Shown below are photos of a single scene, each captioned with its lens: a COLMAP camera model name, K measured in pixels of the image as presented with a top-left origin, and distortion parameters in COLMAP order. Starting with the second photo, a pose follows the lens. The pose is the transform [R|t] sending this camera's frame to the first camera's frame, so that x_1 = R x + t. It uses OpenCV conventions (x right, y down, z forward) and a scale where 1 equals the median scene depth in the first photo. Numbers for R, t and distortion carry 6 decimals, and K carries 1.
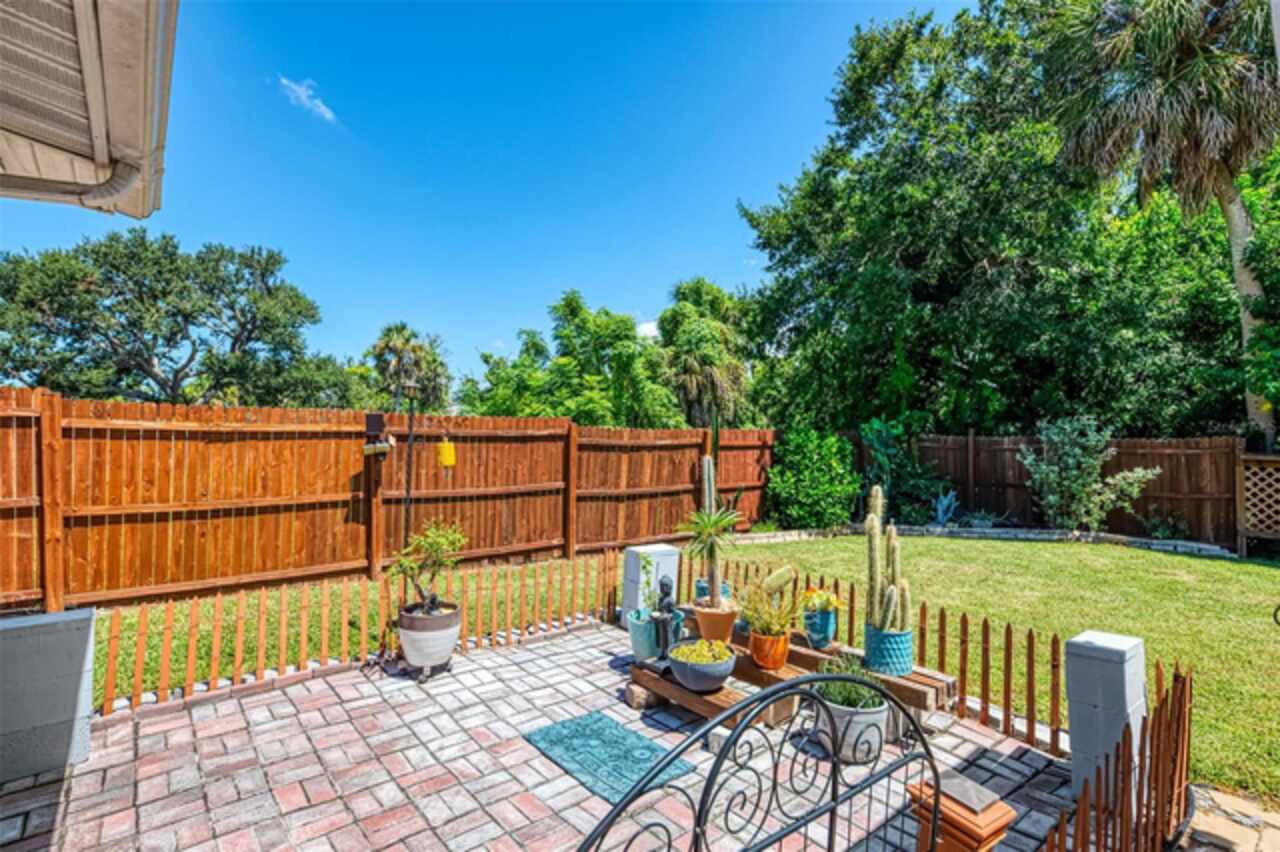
lens RADIAL K [[623.3, 0, 640.0], [0, 623.3, 426.0], [0, 0, 1]] dist [0.002454, 0.000449]
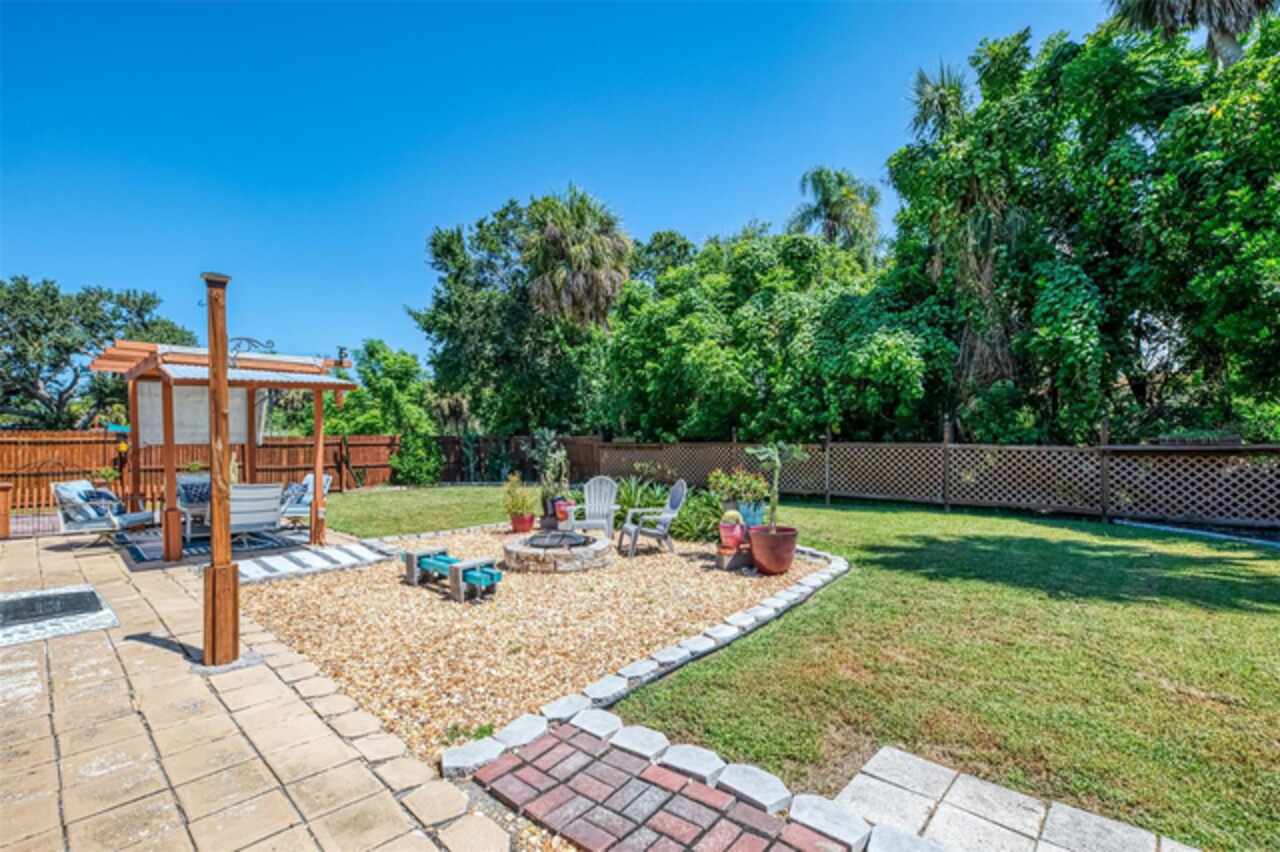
lens RADIAL K [[564.8, 0, 642.0], [0, 564.8, 439.0], [0, 0, 1]] dist [-0.001087, -0.001202]
pose [[0.988842, -0.019034, 0.147745, 0.345310], [0.016602, 0.999706, 0.017680, -0.000404], [-0.148038, -0.015030, 0.988868, -0.408931]]
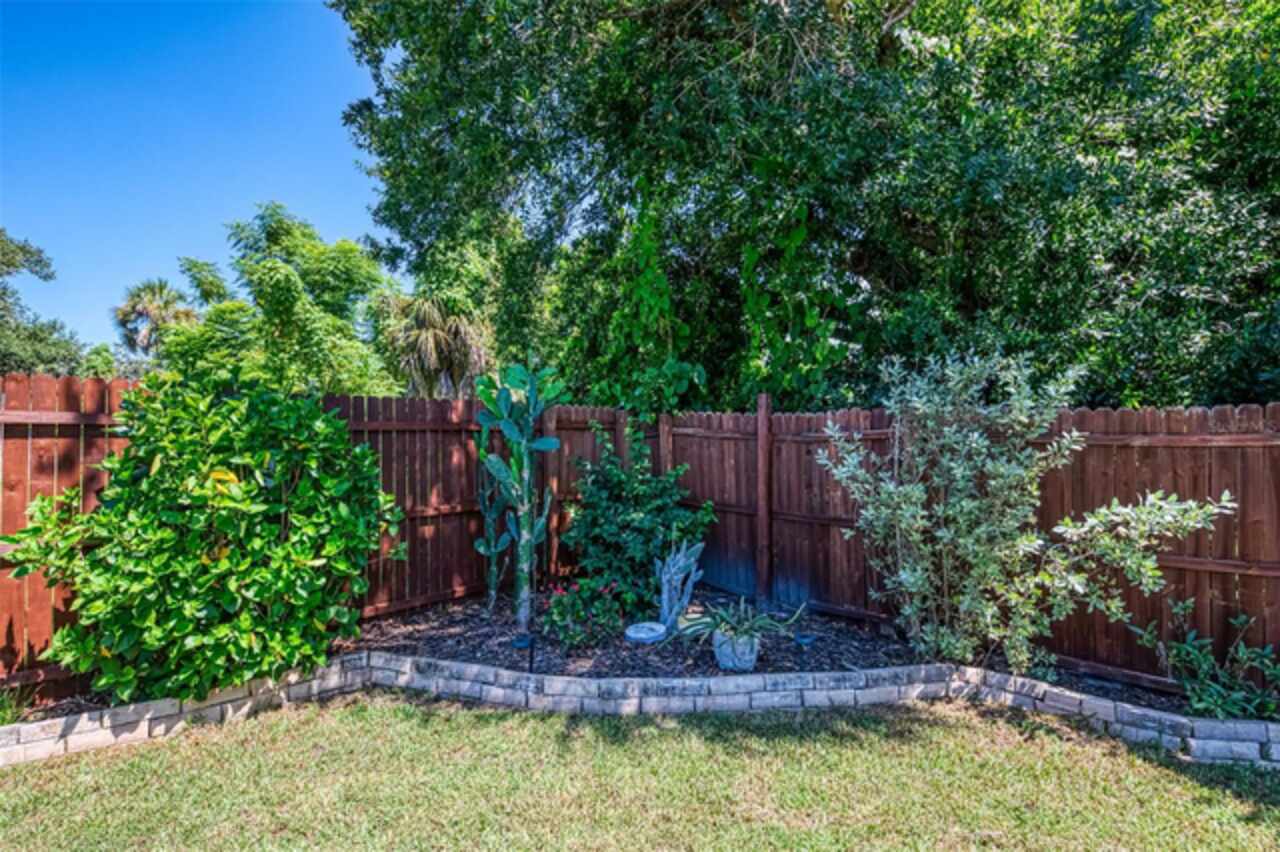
lens RADIAL K [[645.0, 0, 639.0], [0, 645.0, 429.5], [0, 0, 1]] dist [0.002465, 0.000370]
pose [[0.993612, 0.002107, 0.112827, 0.221728], [-0.003162, 0.999953, 0.009170, 0.014572], [-0.112803, -0.009468, 0.993572, 0.311117]]
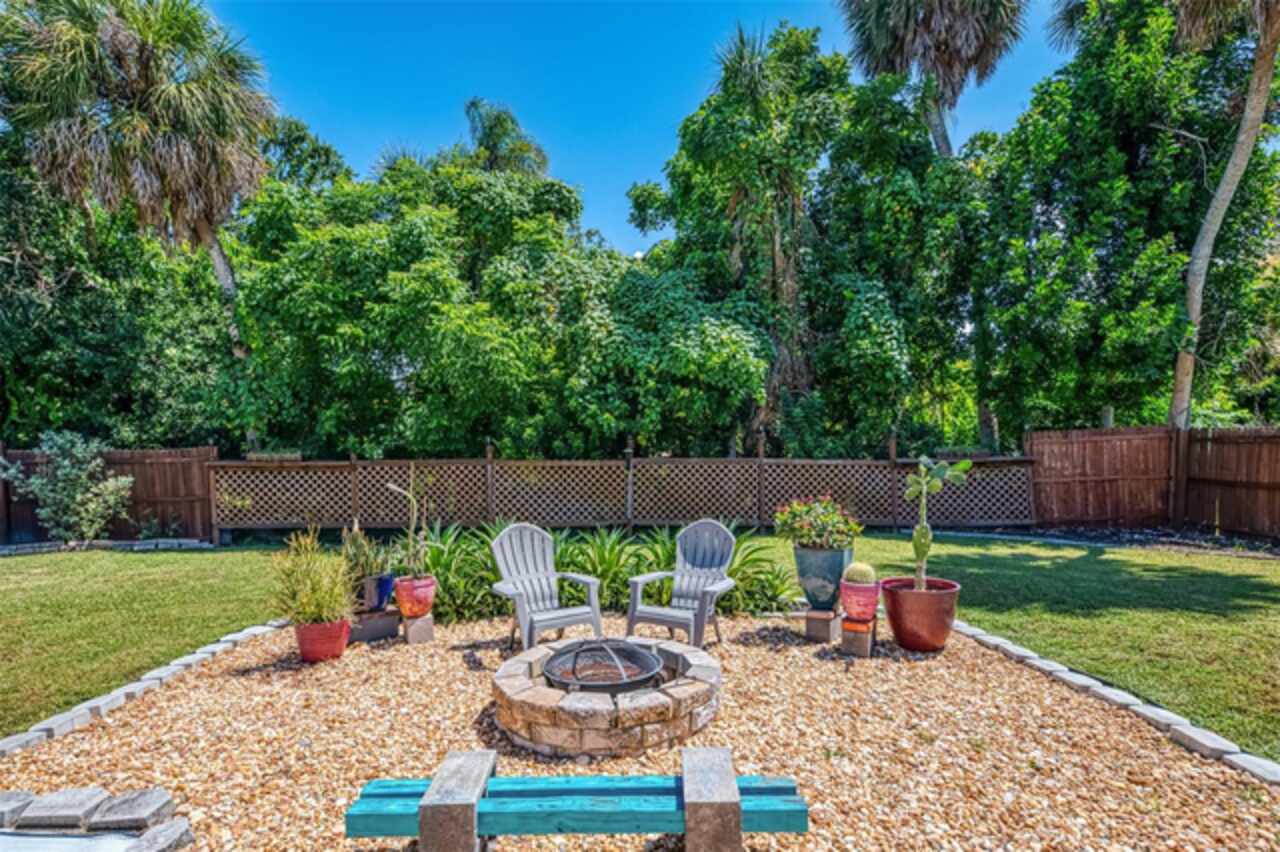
lens RADIAL K [[662.8, 0, 640.9], [0, 662.8, 464.4], [0, 0, 1]] dist [-0.002178, 0.000088]
pose [[0.618612, -0.031187, 0.785077, 0.202133], [0.001569, 0.999259, 0.038458, 0.001616], [-0.785695, -0.022558, 0.618203, -0.183044]]
